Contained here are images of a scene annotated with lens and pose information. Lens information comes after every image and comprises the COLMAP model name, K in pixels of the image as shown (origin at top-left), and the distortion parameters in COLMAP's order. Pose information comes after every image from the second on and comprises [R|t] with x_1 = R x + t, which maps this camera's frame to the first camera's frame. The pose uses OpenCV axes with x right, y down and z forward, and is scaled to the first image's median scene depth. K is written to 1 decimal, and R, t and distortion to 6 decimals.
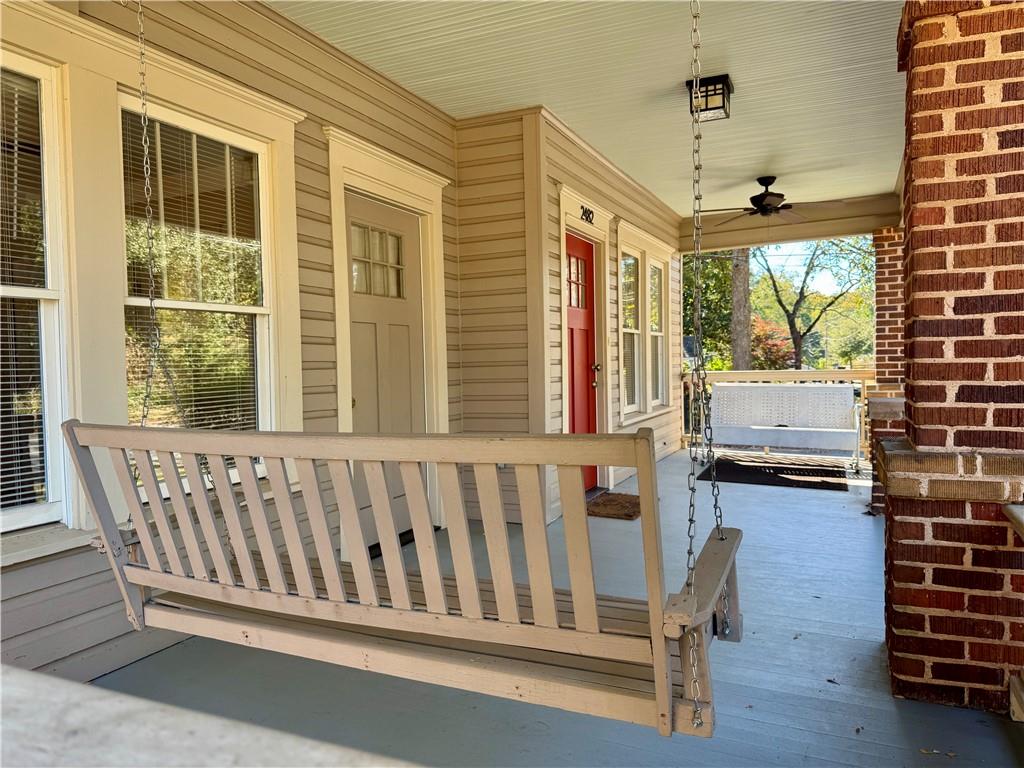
lens RADIAL K [[721.8, 0, 509.5], [0, 721.8, 384.1], [0, 0, 1]] dist [0.034501, -0.019291]
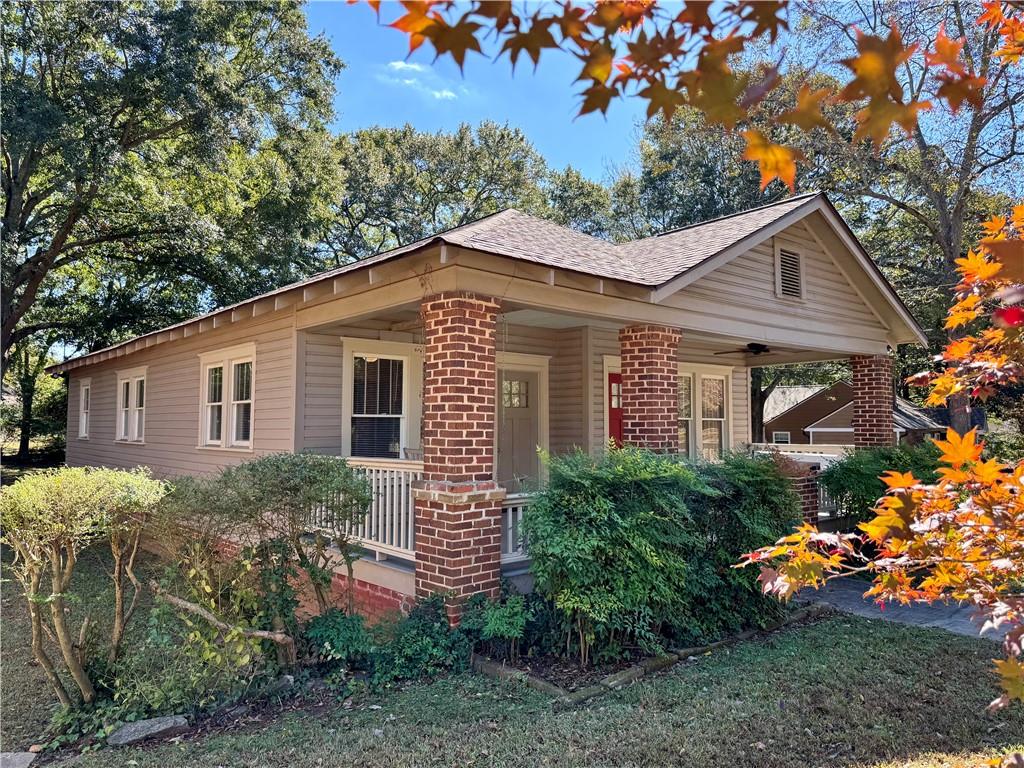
lens RADIAL K [[721.8, 0, 509.7], [0, 721.8, 381.1], [0, 0, 1]] dist [0.034501, -0.019291]
pose [[0.907316, -0.000819, -0.420449, 0.782900], [-0.036091, 0.996155, -0.079824, -0.011069], [0.418898, 0.087600, 0.903798, -1.175520]]
